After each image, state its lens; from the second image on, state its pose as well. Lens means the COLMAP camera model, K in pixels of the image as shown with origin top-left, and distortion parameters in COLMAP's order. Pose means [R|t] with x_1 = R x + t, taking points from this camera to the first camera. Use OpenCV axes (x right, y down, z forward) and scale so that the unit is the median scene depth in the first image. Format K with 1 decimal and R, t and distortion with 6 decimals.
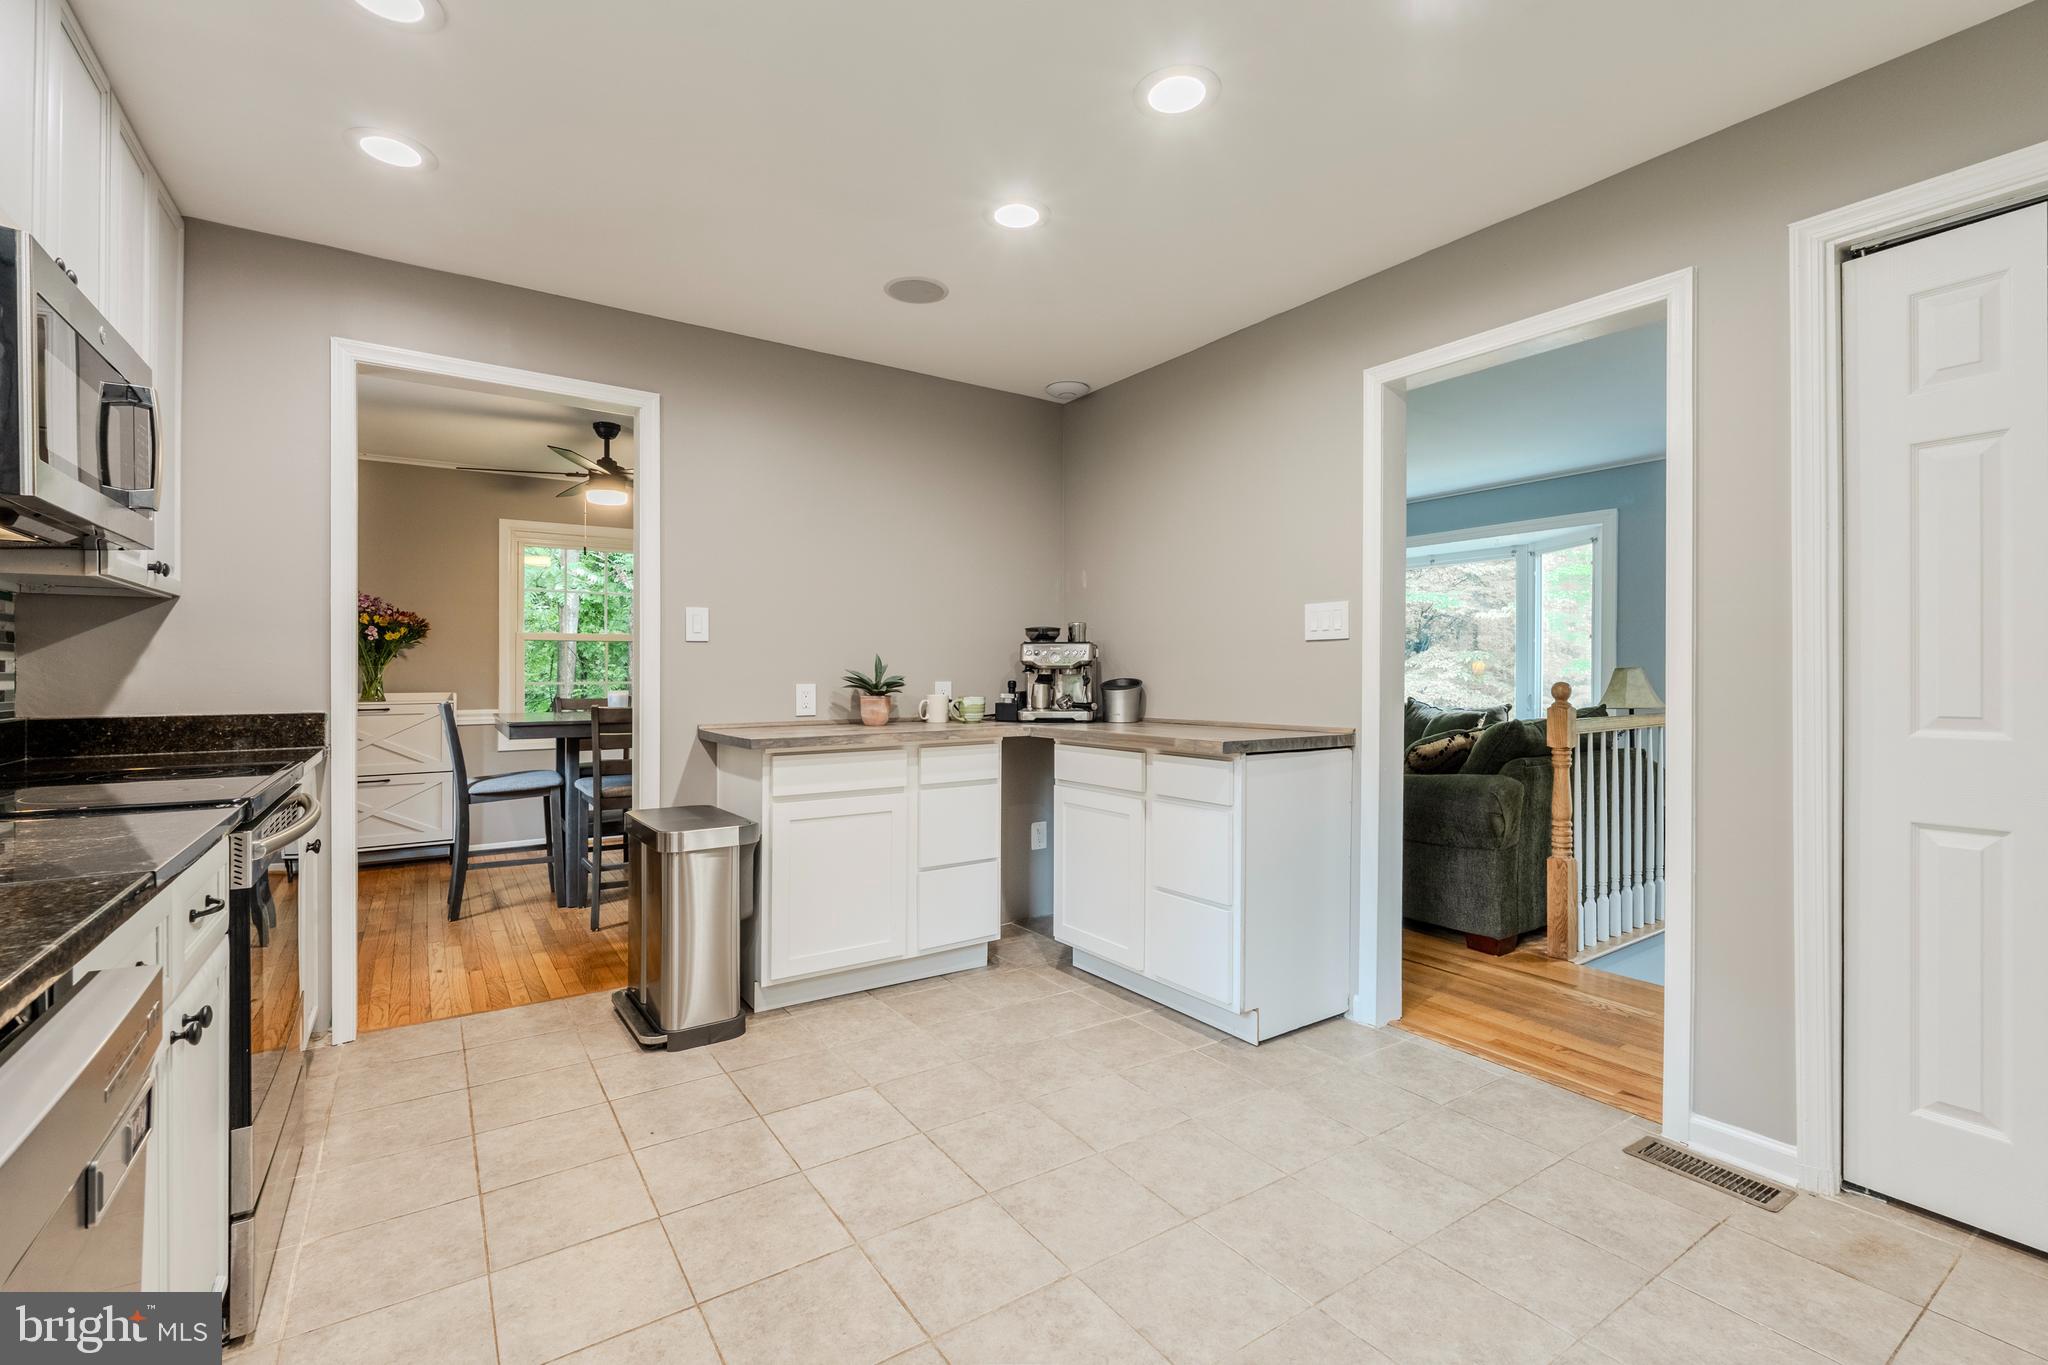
lens RADIAL K [[890.0, 0, 1020.0], [0, 890.0, 676.8], [0, 0, 1]] dist [-0.001421, 0.000009]
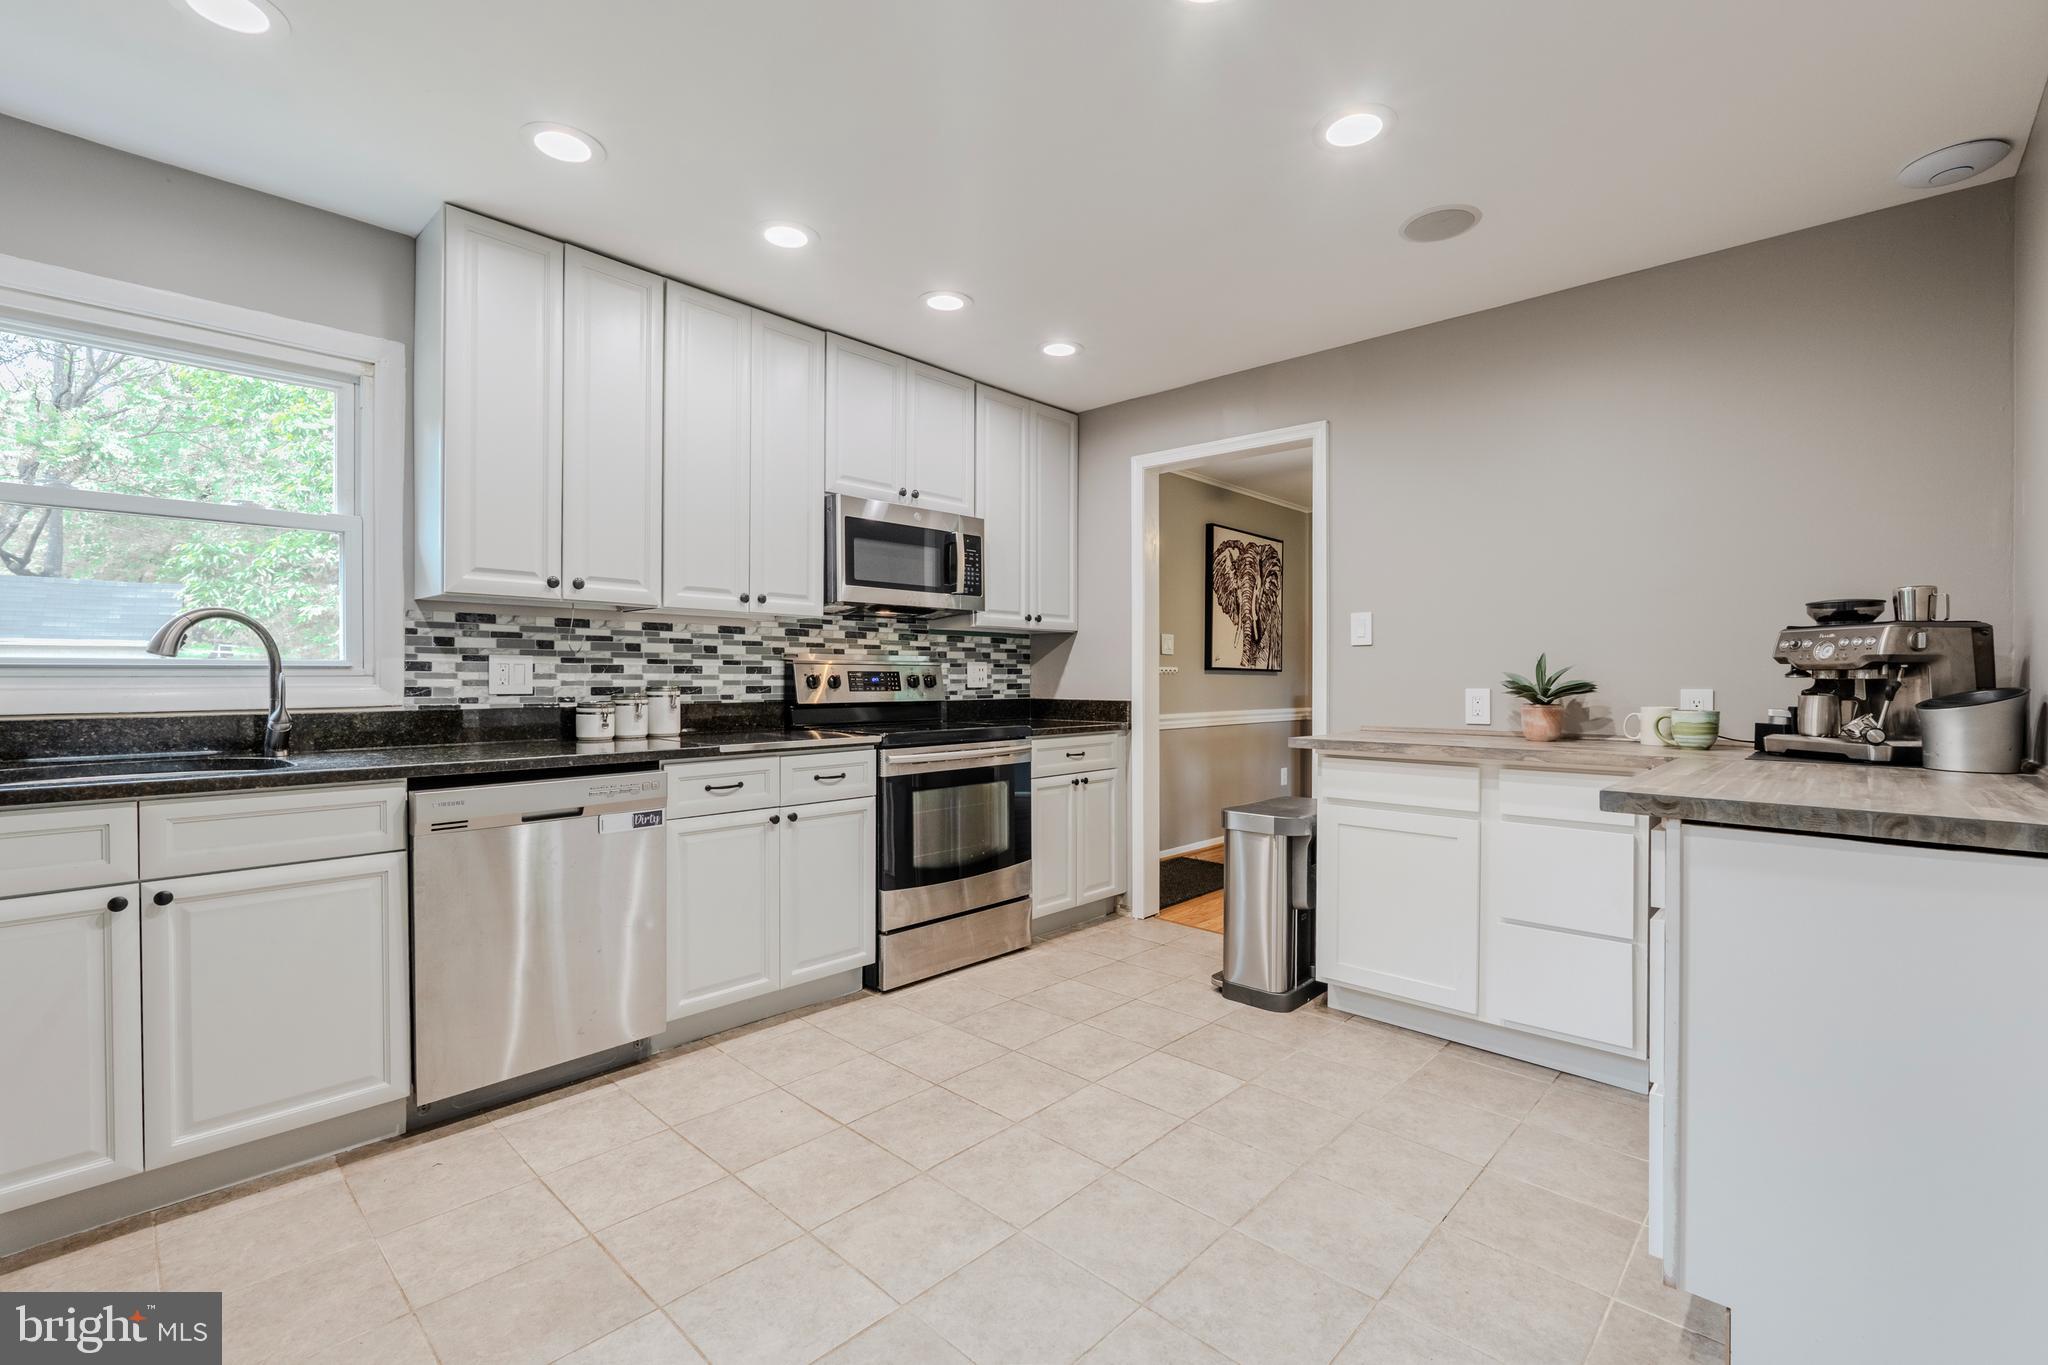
lens RADIAL K [[891.3, 0, 1024.0], [0, 891.3, 682.5], [0, 0, 1]] dist [-0.002401, 0.000045]
pose [[0.221001, 0.007861, -0.975242, 0.766648], [-0.006448, 0.999957, 0.006599, -0.001347], [0.975252, 0.004830, 0.221042, 0.526097]]
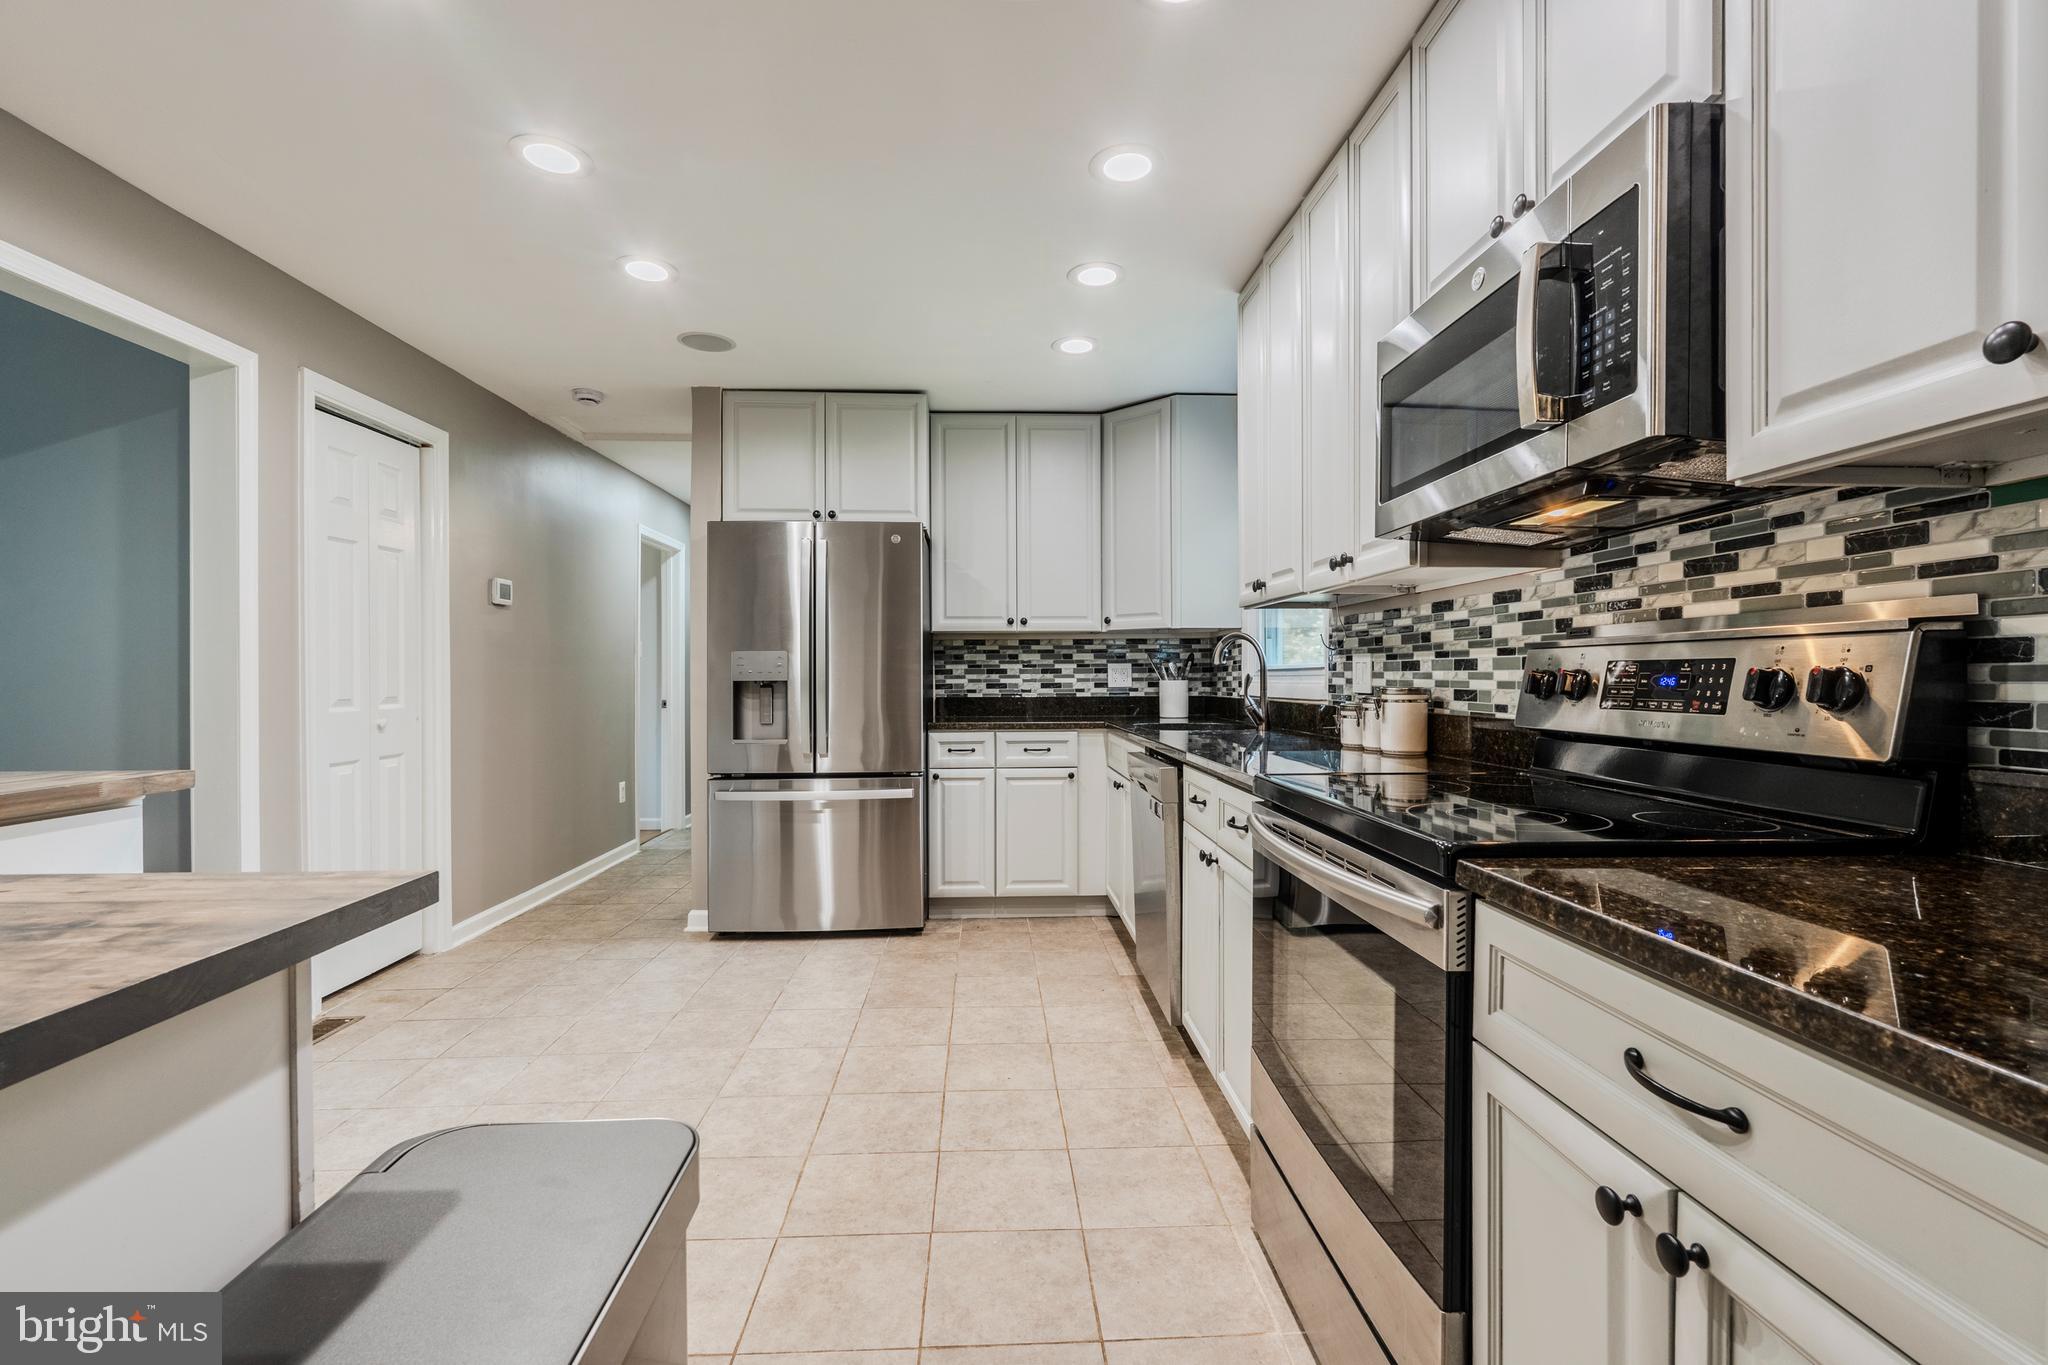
lens RADIAL K [[891.3, 0, 1024.0], [0, 891.3, 682.5], [0, 0, 1]] dist [-0.002401, 0.000045]
pose [[-0.854562, -0.001732, 0.519346, -0.755377], [0.004422, 0.999934, 0.010610, -0.001772], [-0.519330, 0.011363, -0.854498, 1.345361]]
